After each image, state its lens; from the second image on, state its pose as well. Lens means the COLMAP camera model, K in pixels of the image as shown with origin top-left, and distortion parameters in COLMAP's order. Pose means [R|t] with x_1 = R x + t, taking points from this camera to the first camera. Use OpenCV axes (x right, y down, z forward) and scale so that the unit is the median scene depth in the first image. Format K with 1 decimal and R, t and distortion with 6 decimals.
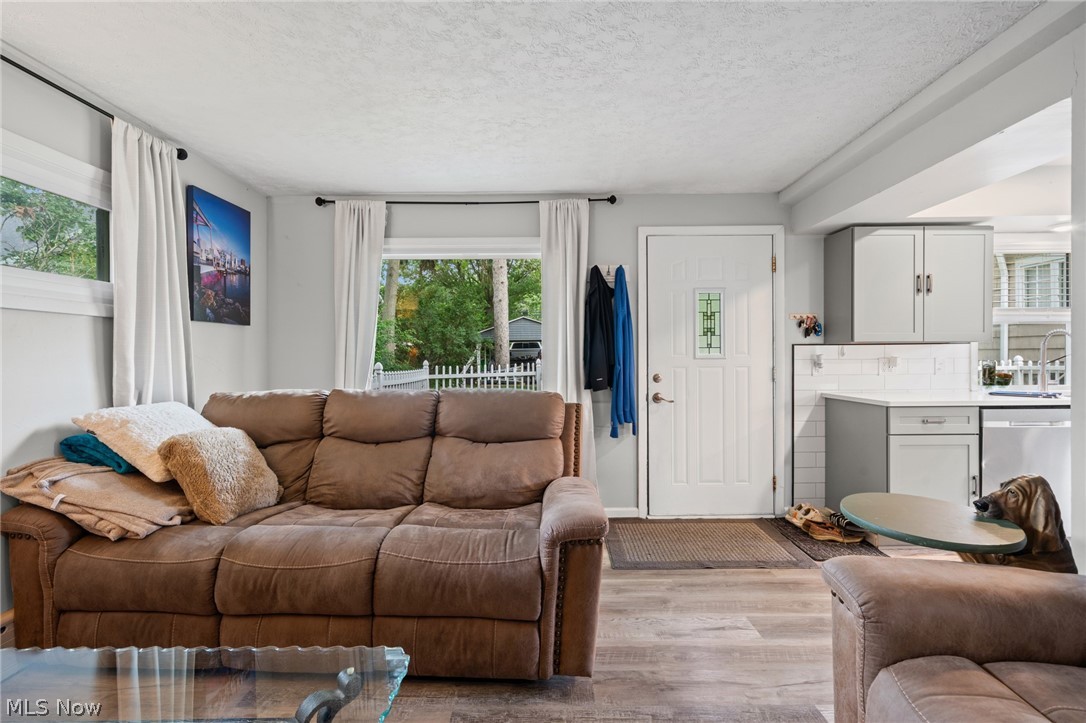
lens RADIAL K [[468.9, 0, 541.8], [0, 468.9, 356.8], [0, 0, 1]] dist [-0.001946, -0.000215]
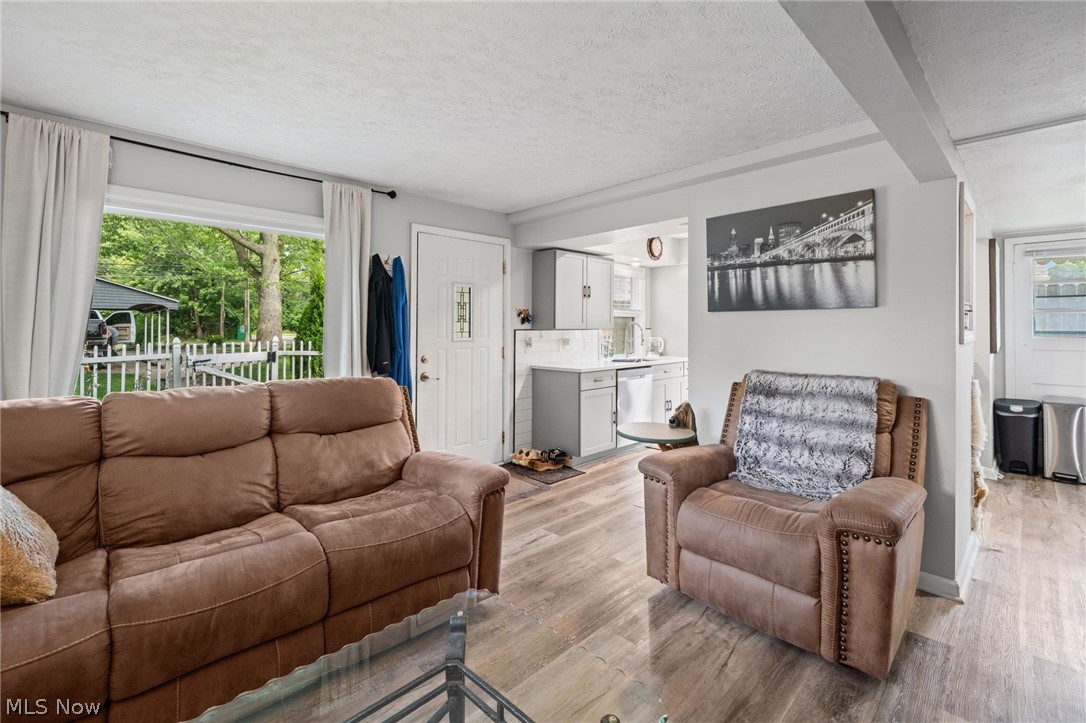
lens RADIAL K [[484.5, 0, 541.1], [0, 484.5, 320.4], [0, 0, 1]] dist [-0.003794, 0.000091]
pose [[0.706222, 0.016386, 0.707801, -0.451607], [-0.002774, 0.999789, -0.020377, -0.029649], [-0.707985, 0.012427, 0.706118, -0.023556]]
